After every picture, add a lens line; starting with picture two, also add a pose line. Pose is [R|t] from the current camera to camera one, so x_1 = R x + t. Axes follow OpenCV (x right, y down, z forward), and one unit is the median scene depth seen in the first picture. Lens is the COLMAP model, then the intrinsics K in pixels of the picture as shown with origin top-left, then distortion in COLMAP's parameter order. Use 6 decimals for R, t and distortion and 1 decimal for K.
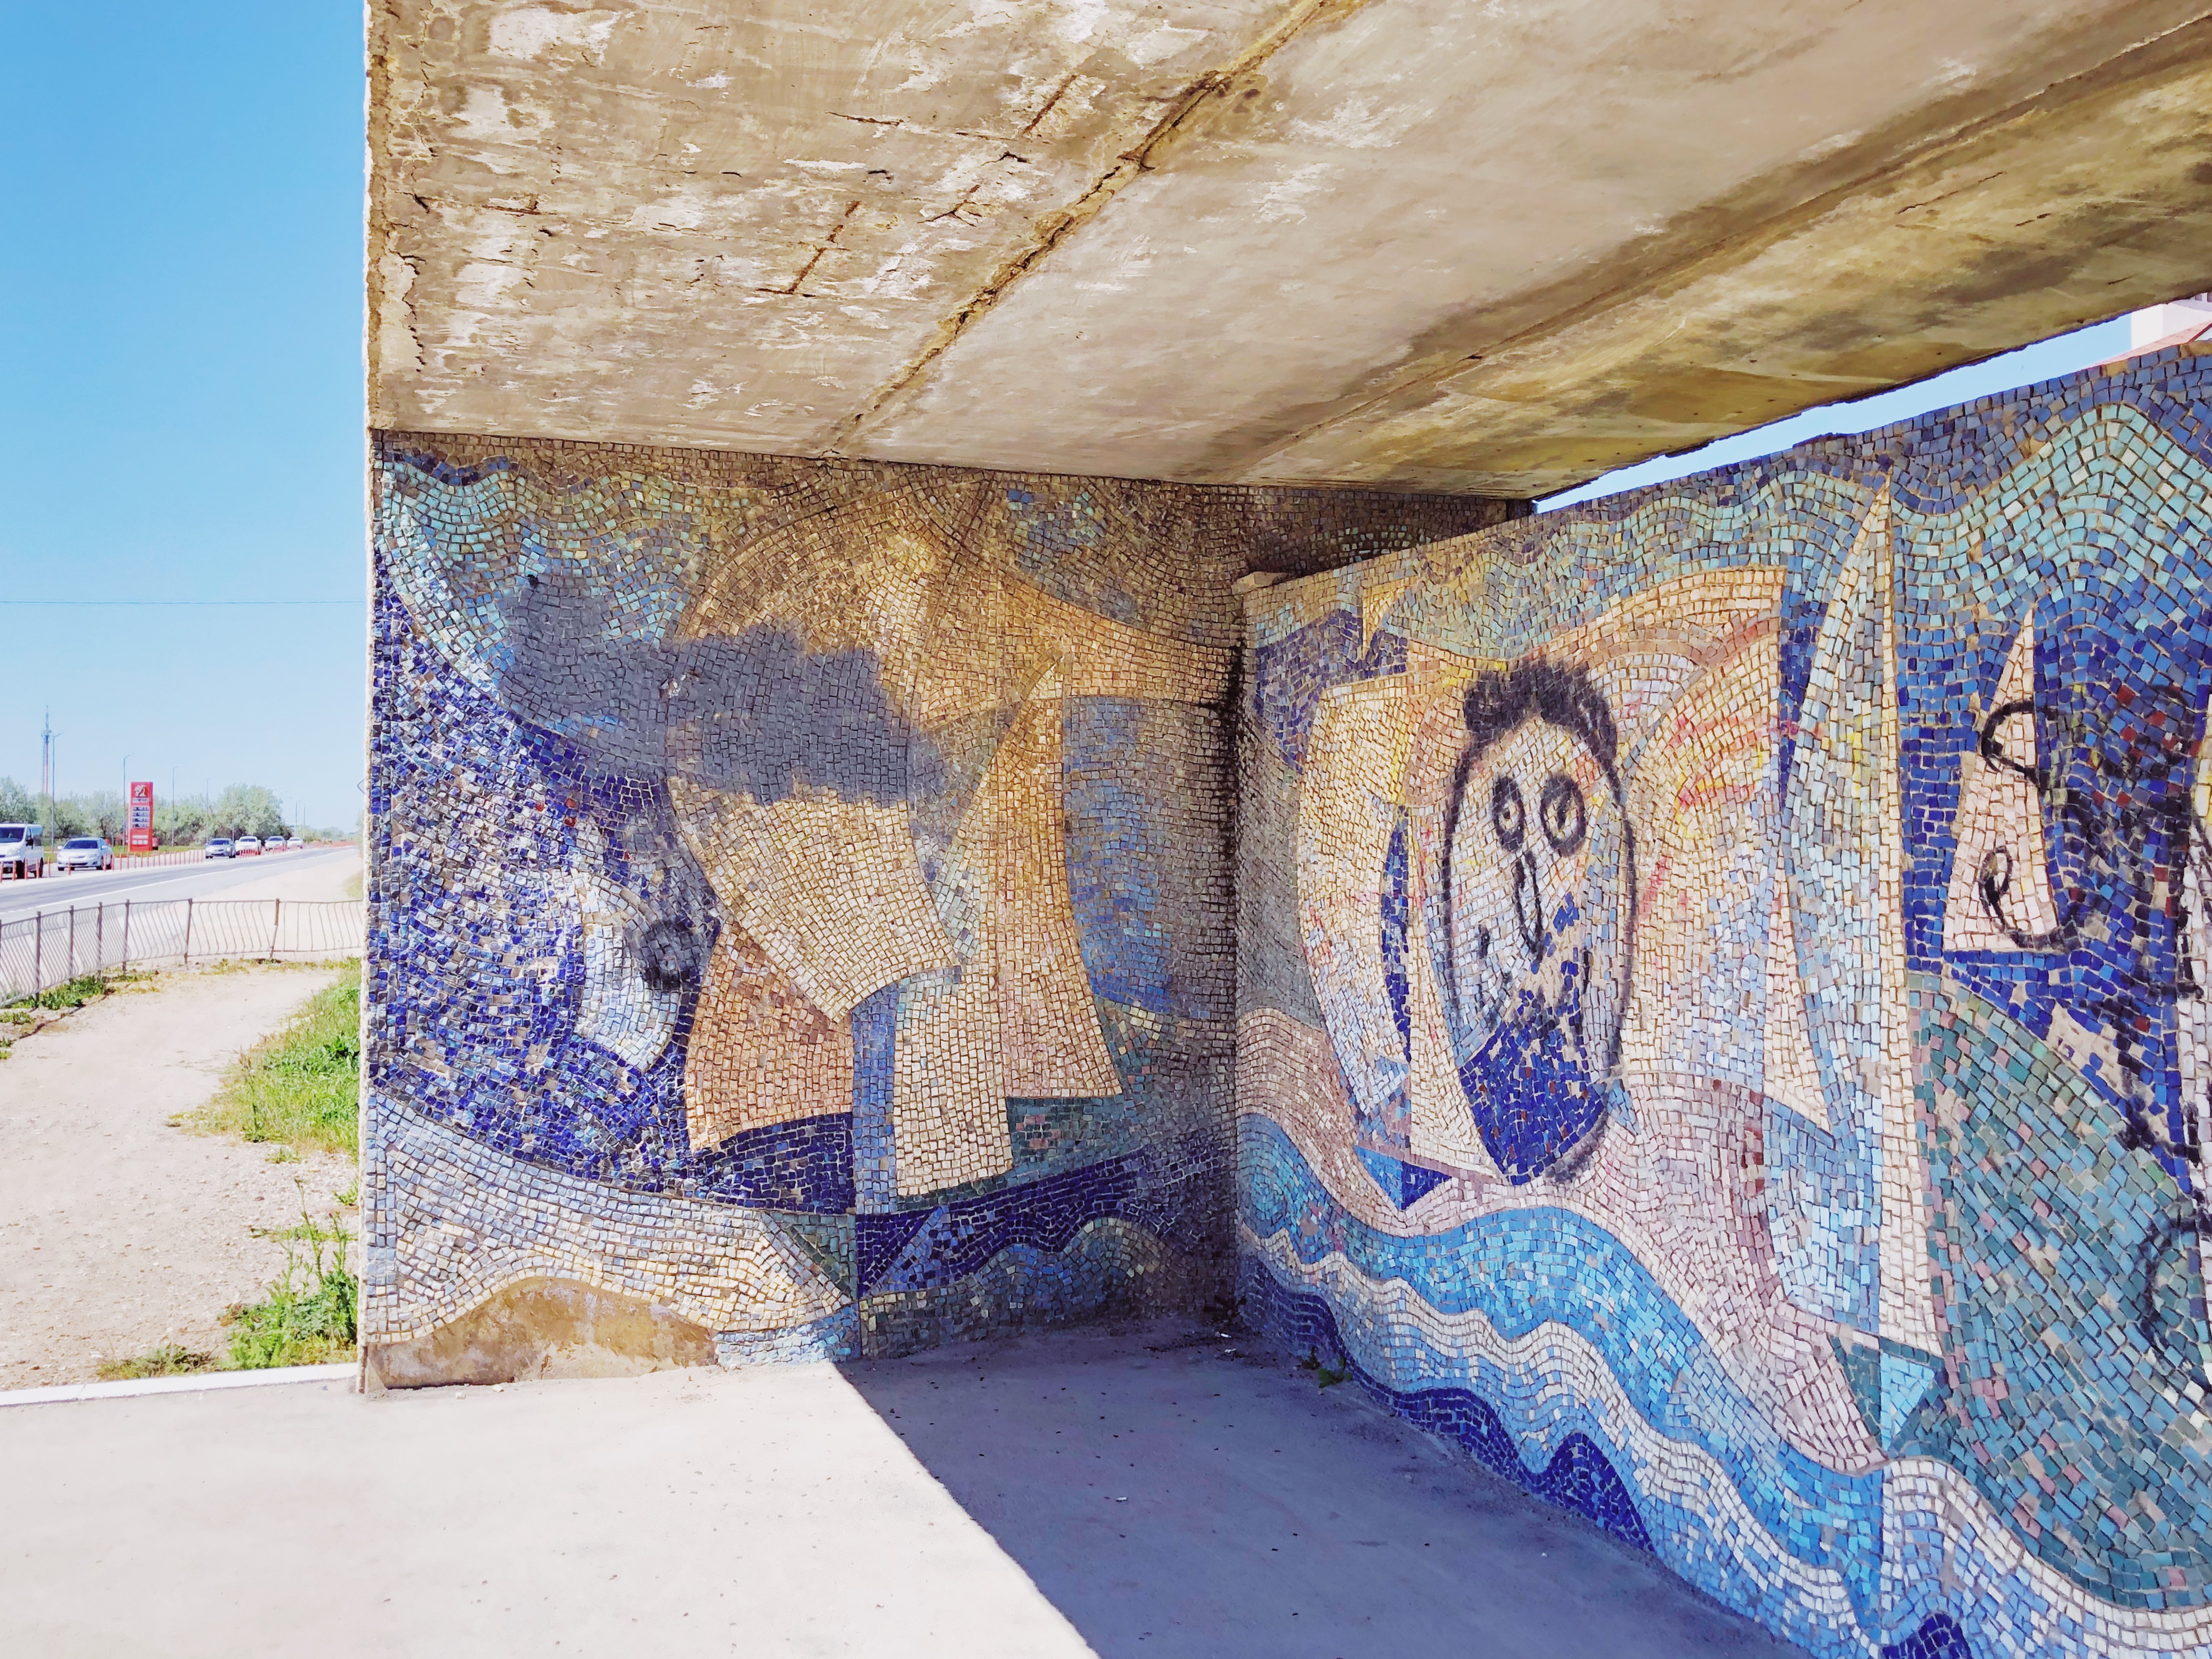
lens RADIAL K [[1933.9, 0, 1098.5], [0, 1933.9, 795.2], [0, 0, 1]] dist [0.049831, -0.161557]
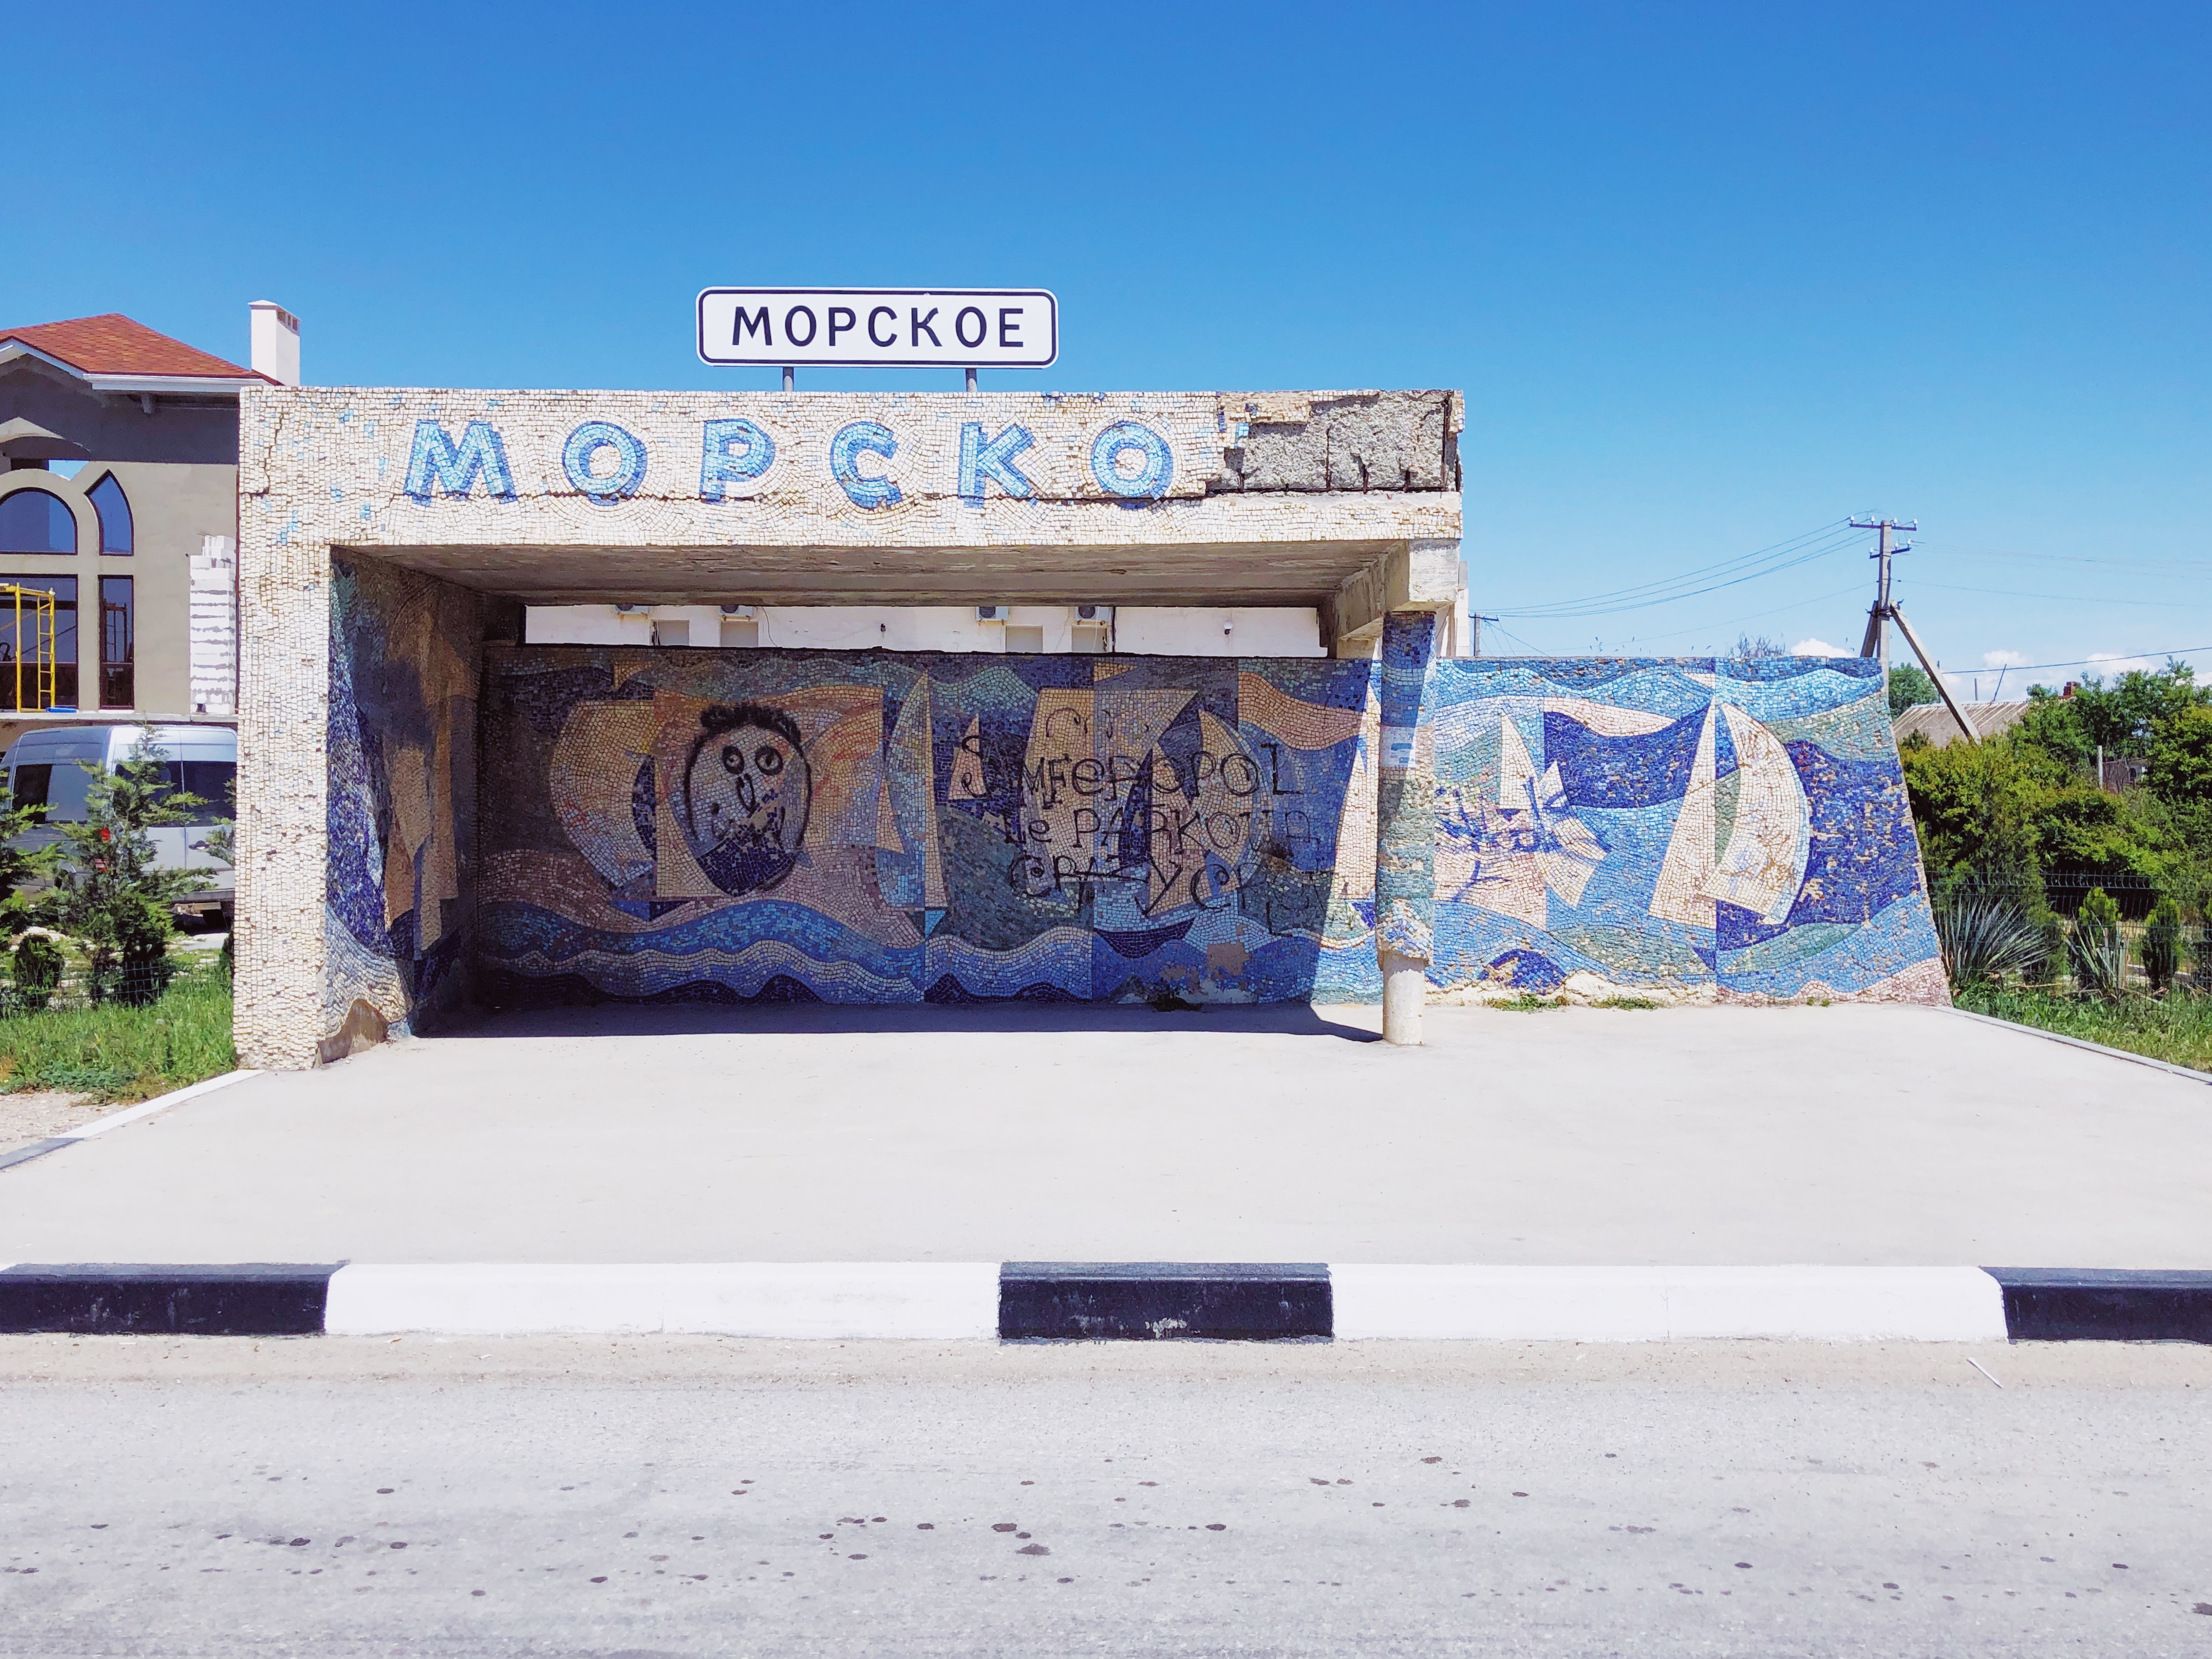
lens RADIAL K [[1885.6, 0, 1106.7], [0, 1885.6, 800.2], [0, 0, 1]] dist [0.175568, -0.622428]
pose [[0.298478, -0.011962, 0.954342, -2.022825], [-0.023605, 0.999523, 0.019911, 0.000535], [-0.954125, -0.028470, 0.298053, -0.267015]]
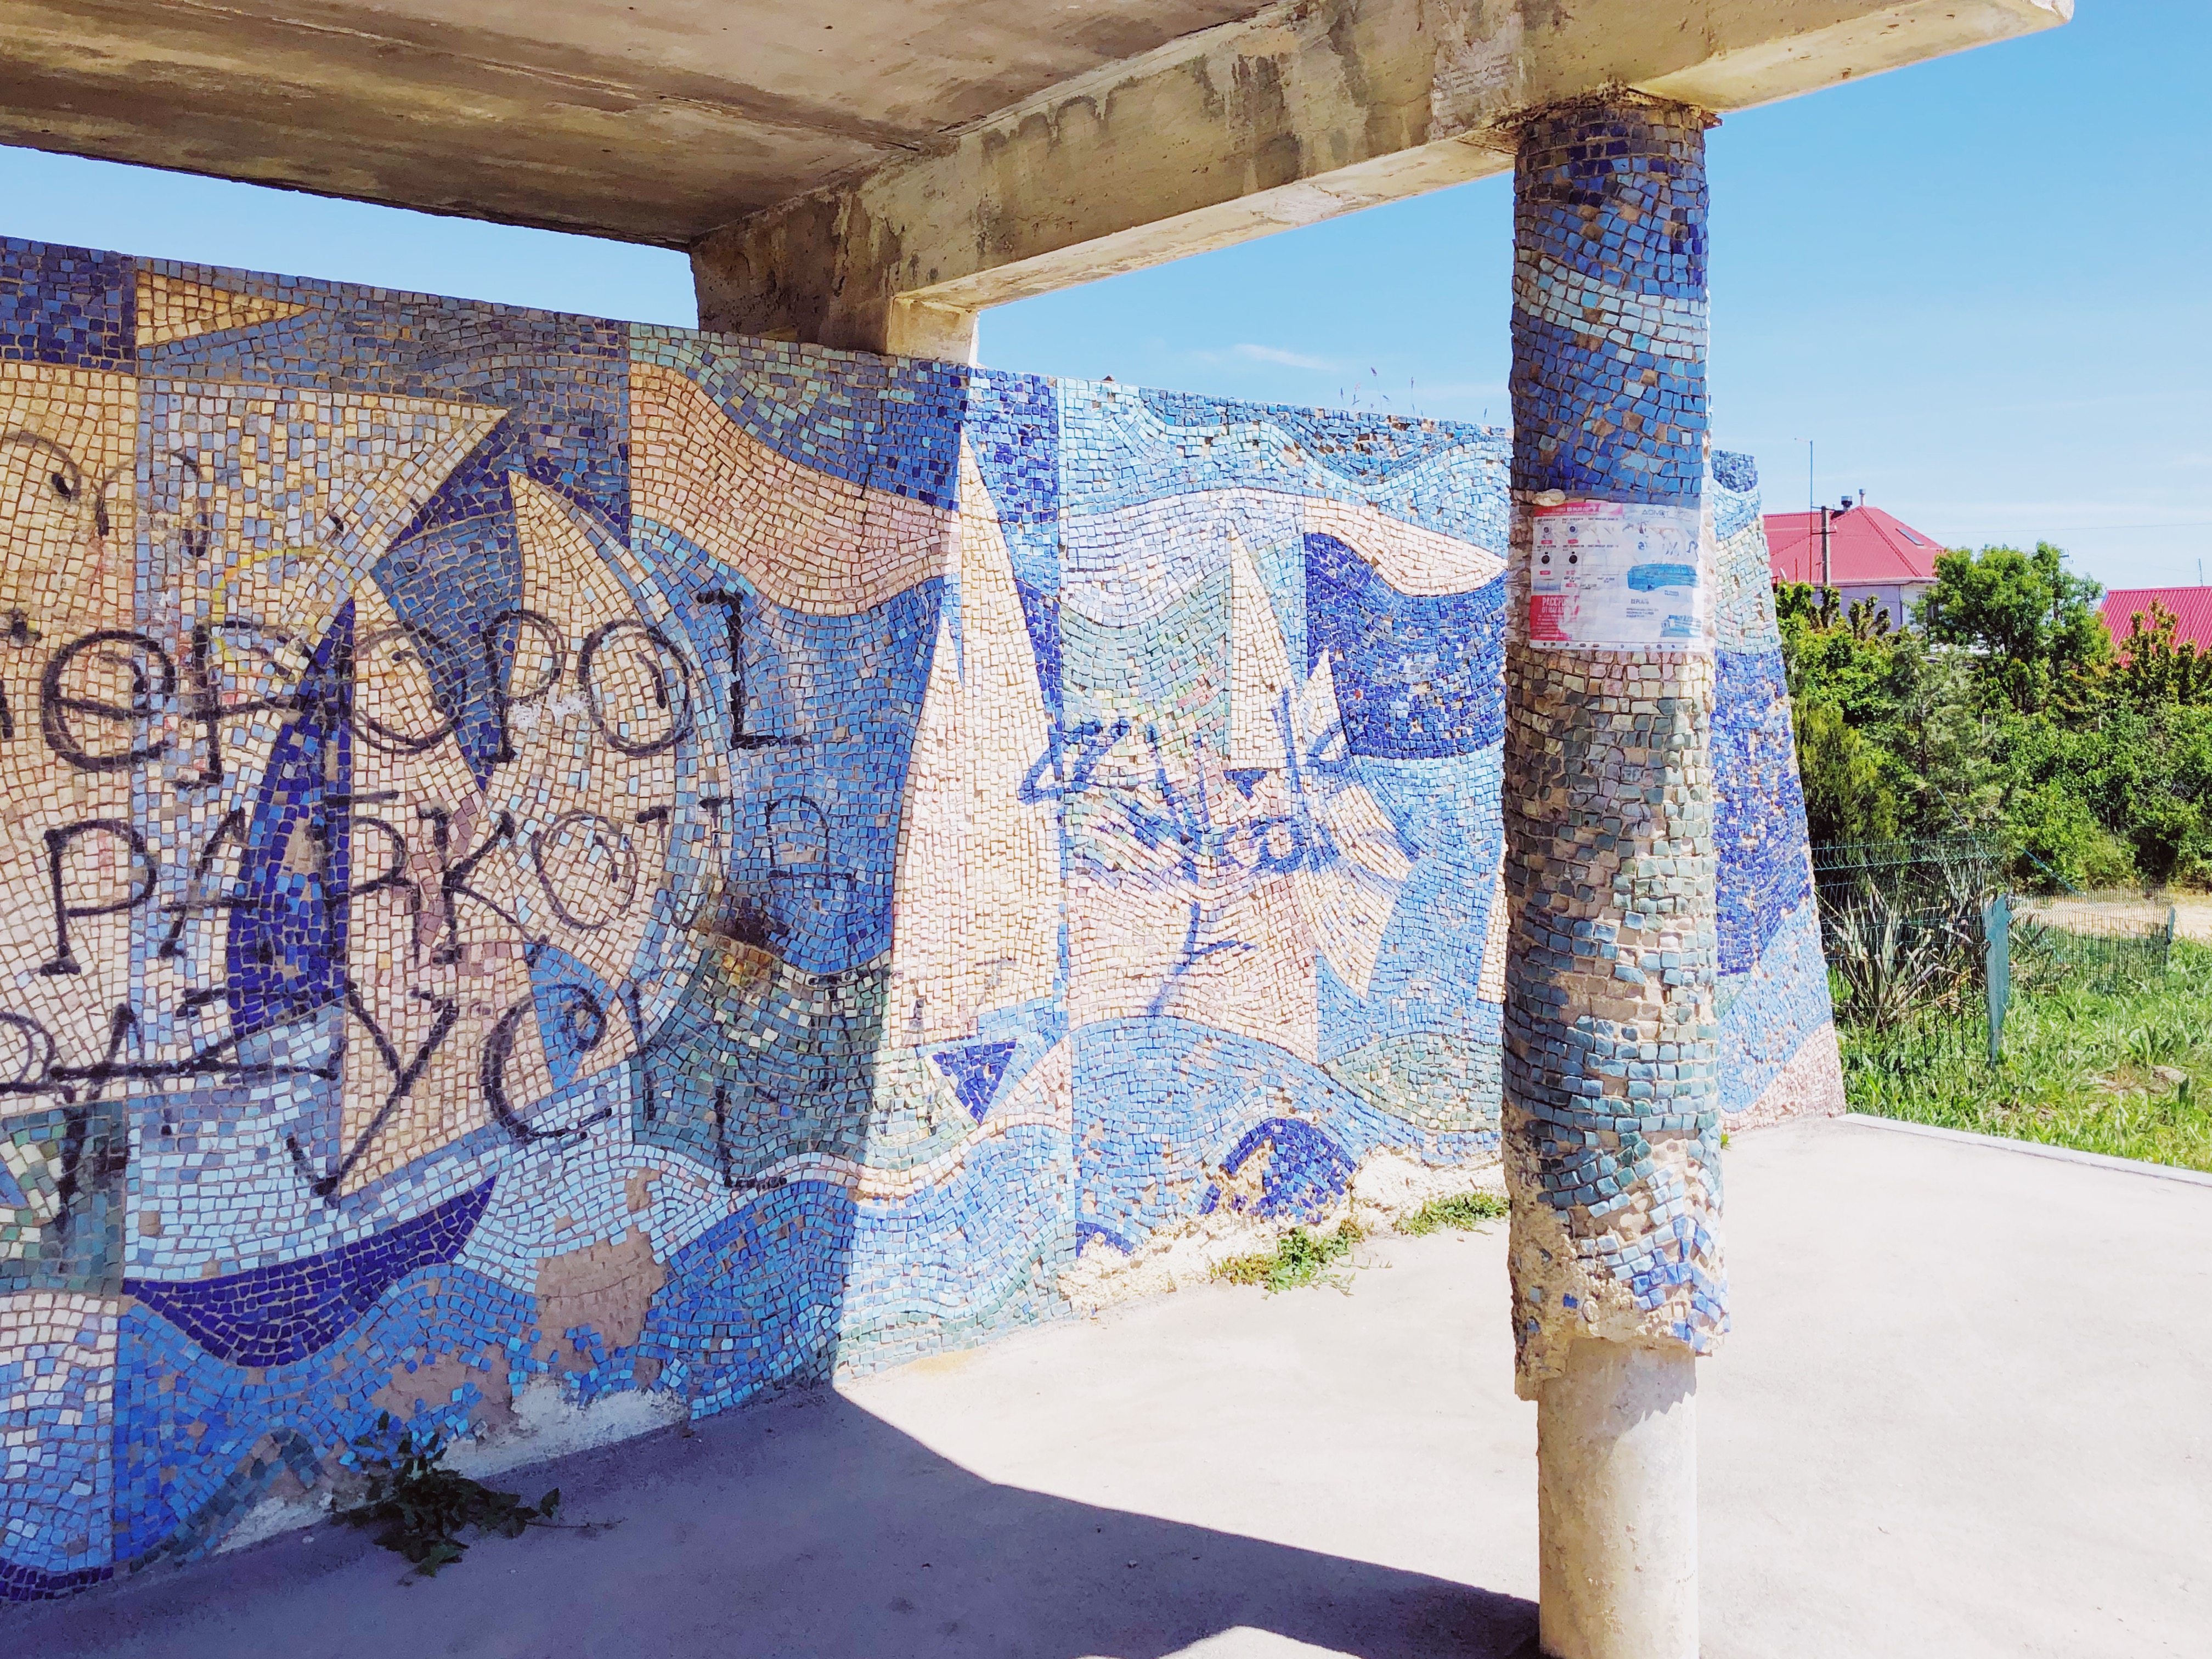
lens RADIAL K [[1939.5, 0, 1083.4], [0, 1939.5, 578.7], [0, 0, 1]] dist [0.003022, -0.005701]
pose [[-0.344400, 0.054645, 0.937231, -0.400022], [-0.014992, 0.997857, -0.063689, 0.015862], [-0.938703, -0.035985, -0.342843, 0.416844]]
